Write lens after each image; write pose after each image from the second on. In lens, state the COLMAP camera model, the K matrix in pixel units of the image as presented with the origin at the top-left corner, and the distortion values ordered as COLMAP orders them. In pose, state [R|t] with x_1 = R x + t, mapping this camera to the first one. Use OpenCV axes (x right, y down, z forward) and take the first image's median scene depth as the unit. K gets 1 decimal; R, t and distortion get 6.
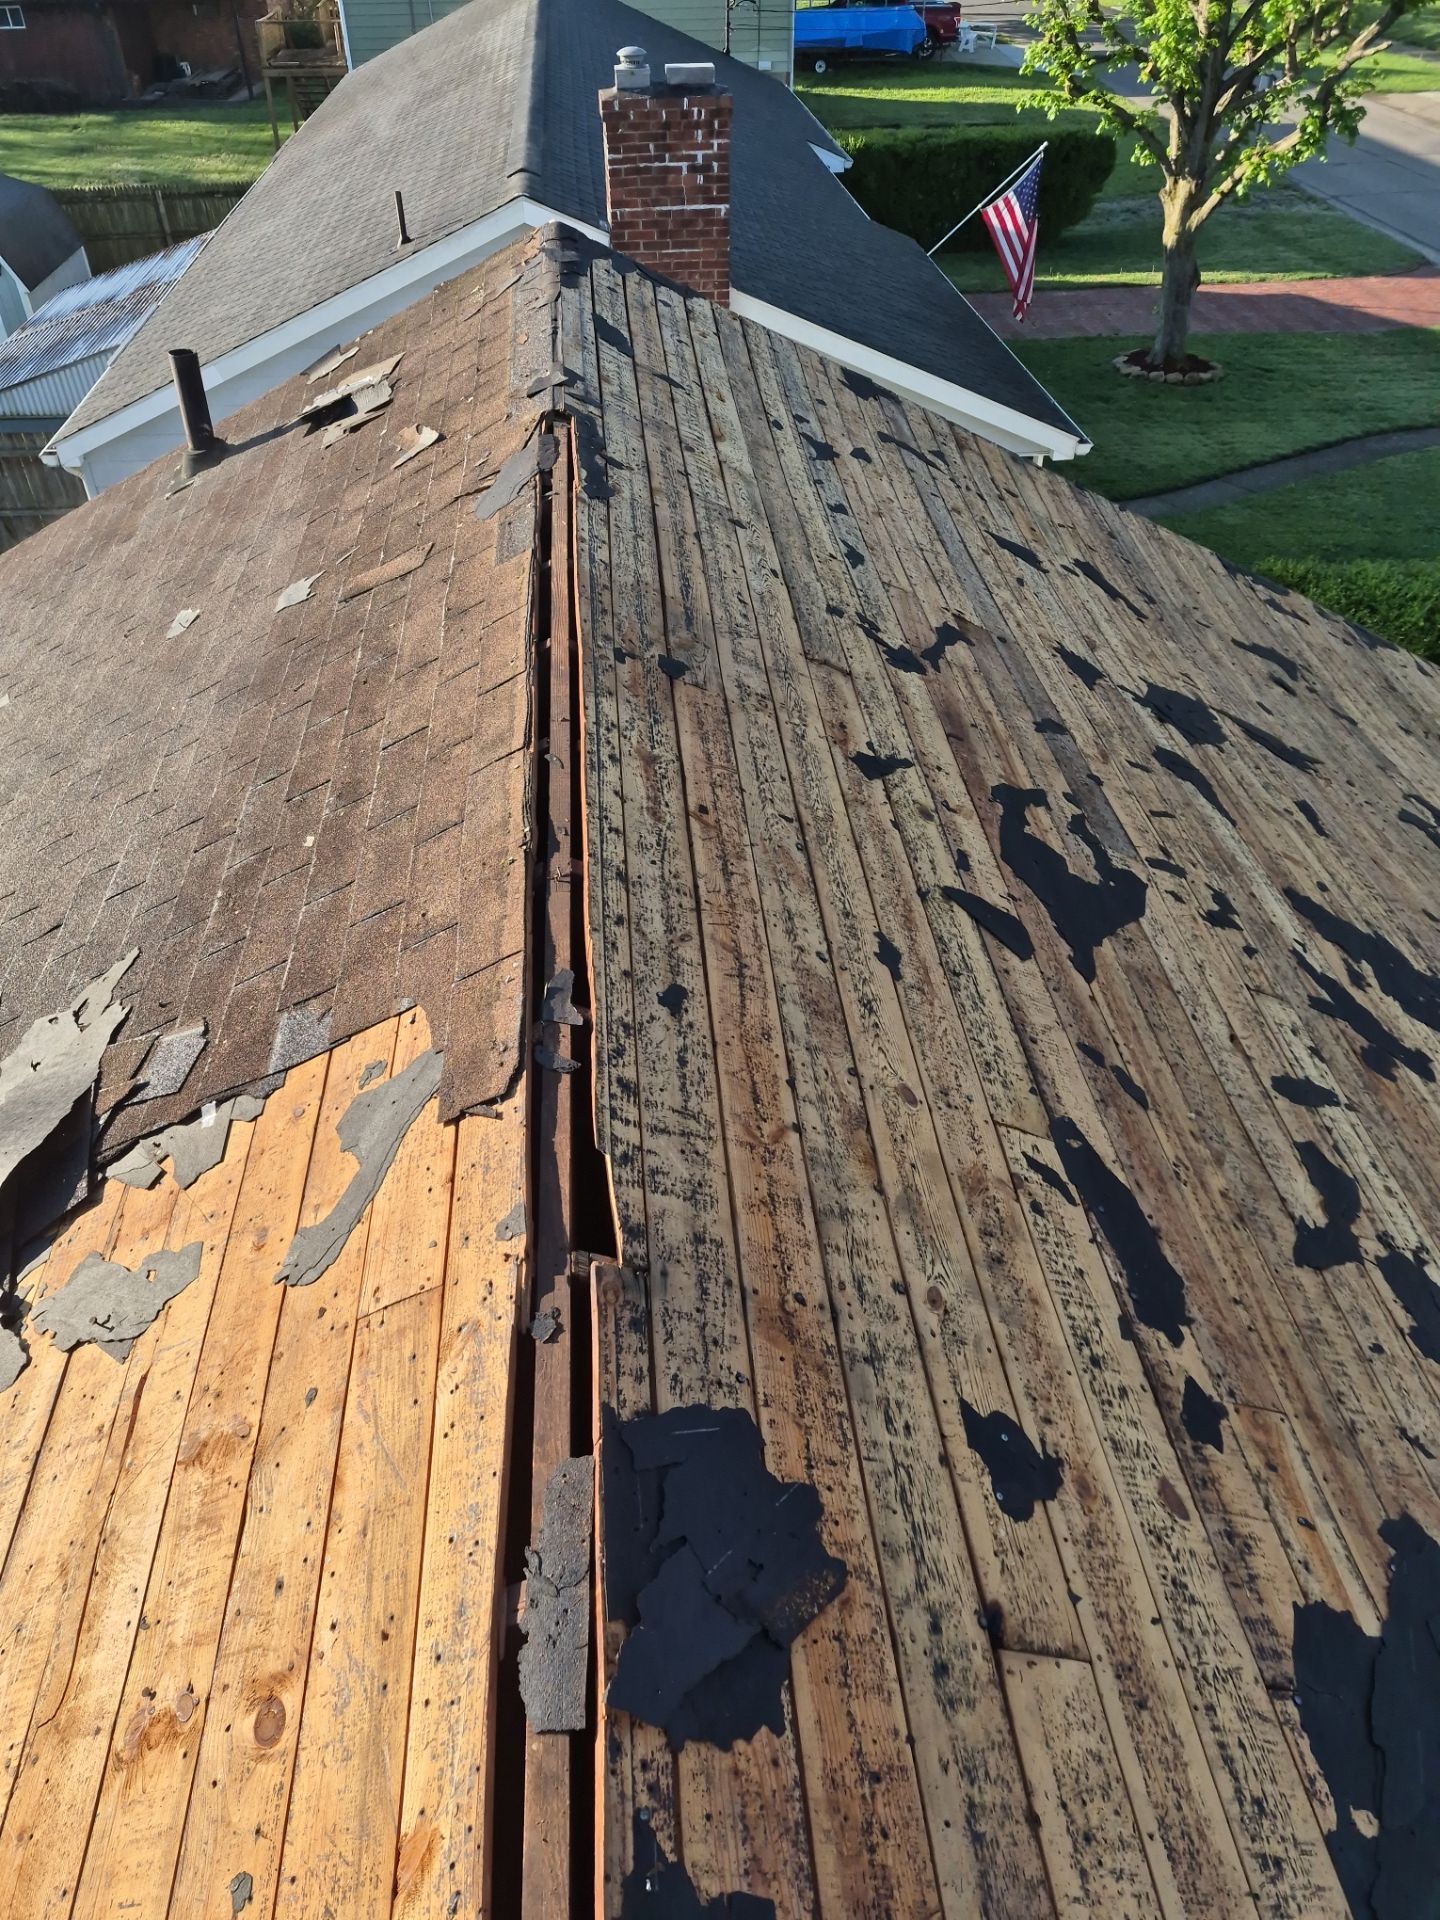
lens RADIAL K [[1406.2, 0, 720.0], [0, 1406.2, 960.0], [0, 0, 1]] dist [0.150325, -0.137408]
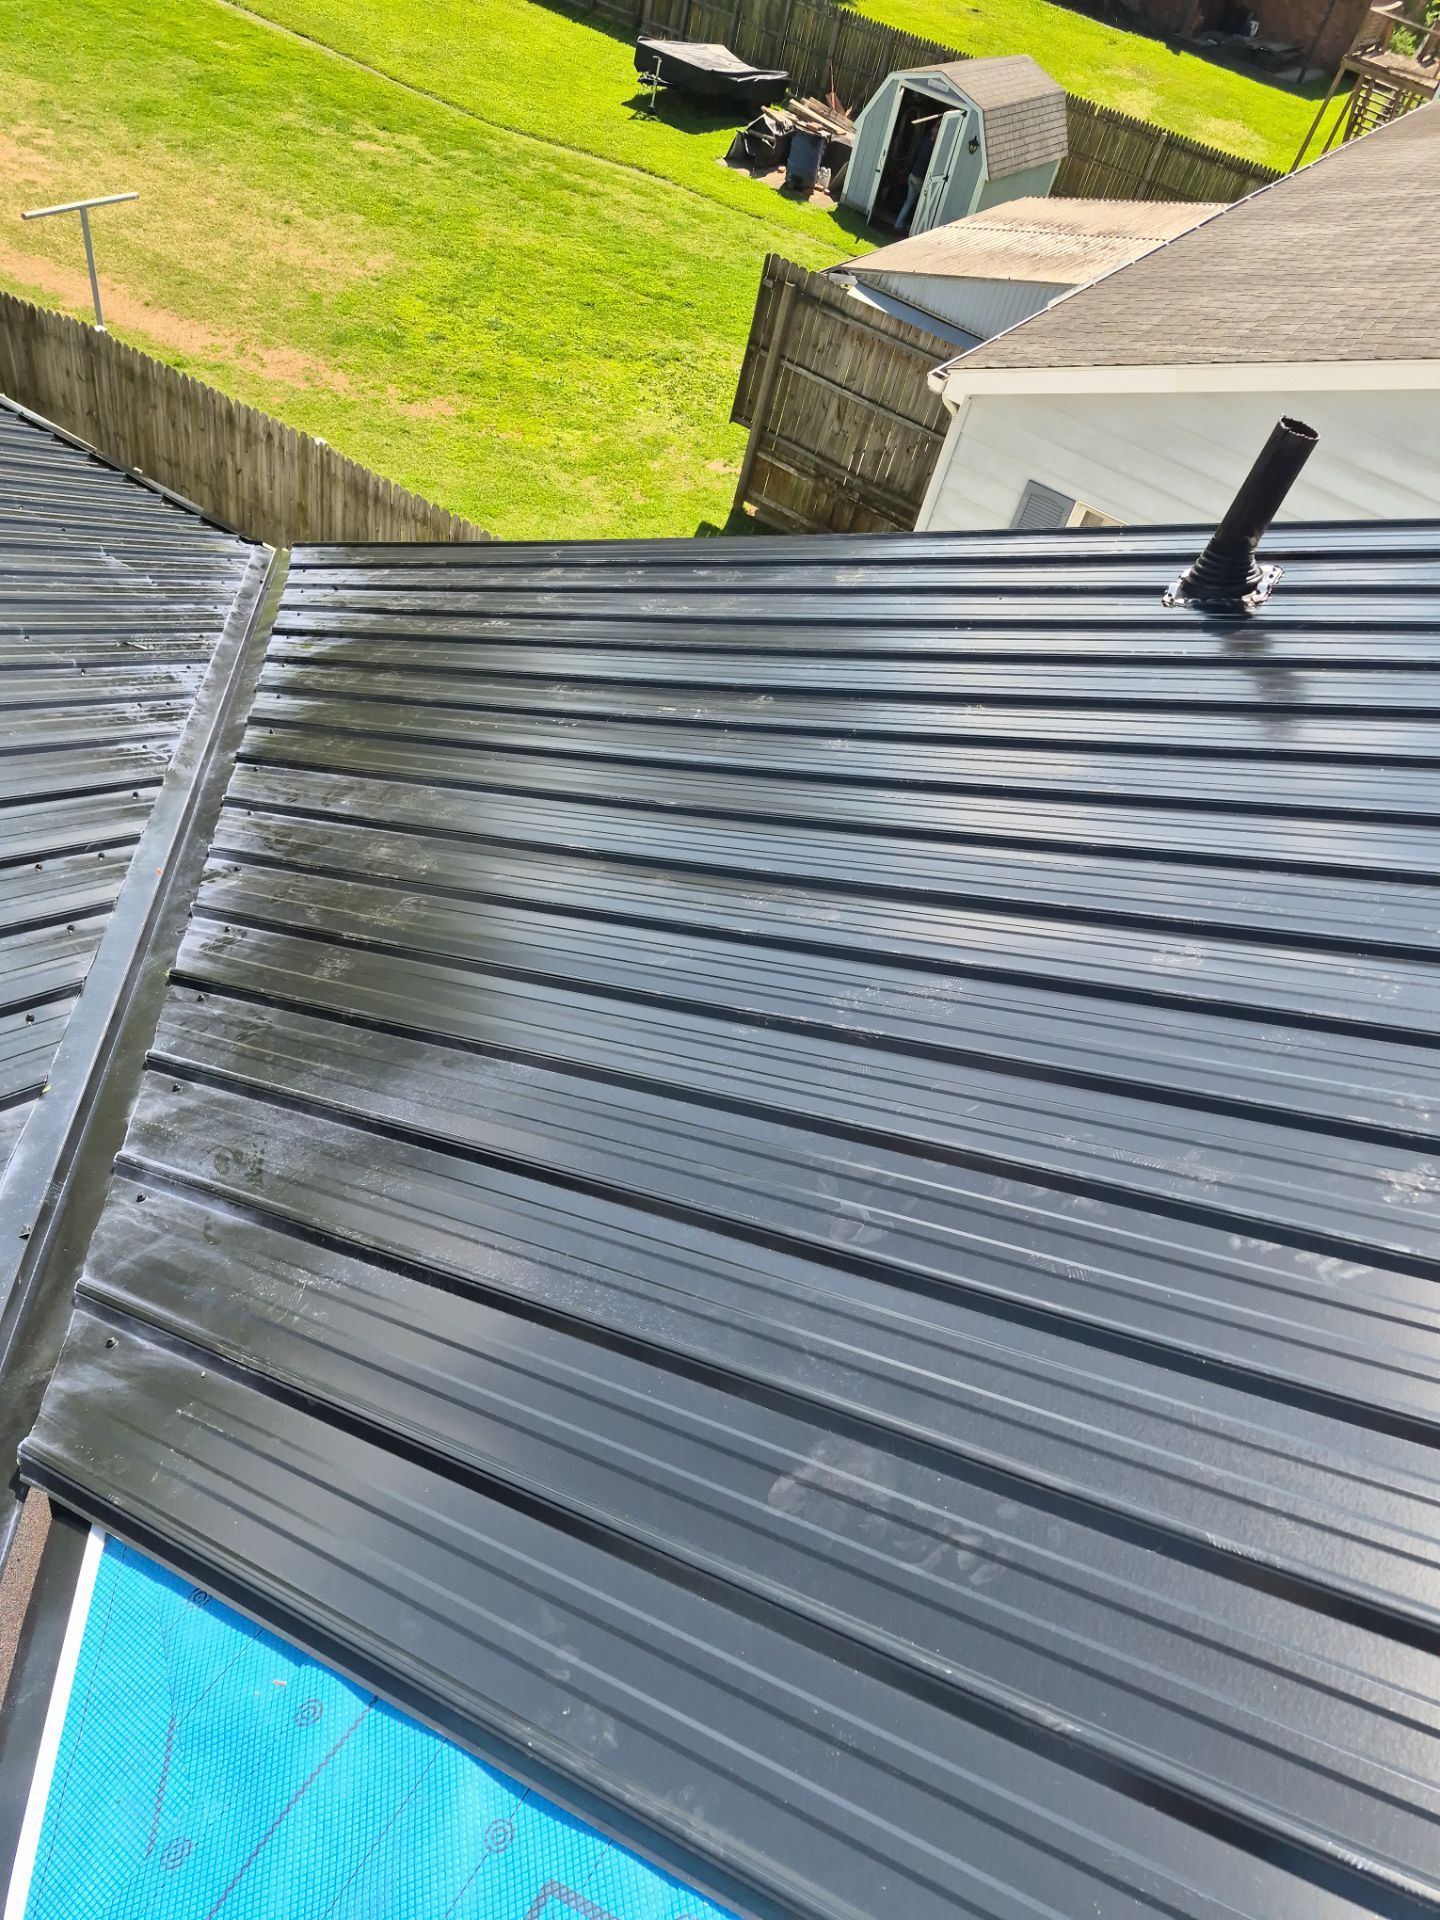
lens RADIAL K [[1361.1, 0, 720.0], [0, 1361.1, 960.0], [0, 0, 1]] dist [0.041178, -0.026742]
pose [[0.783007, 0.562641, -0.265208, -0.431354], [-0.551298, 0.825194, 0.122986, -0.261974], [0.288045, 0.049910, 0.956315, 0.601021]]
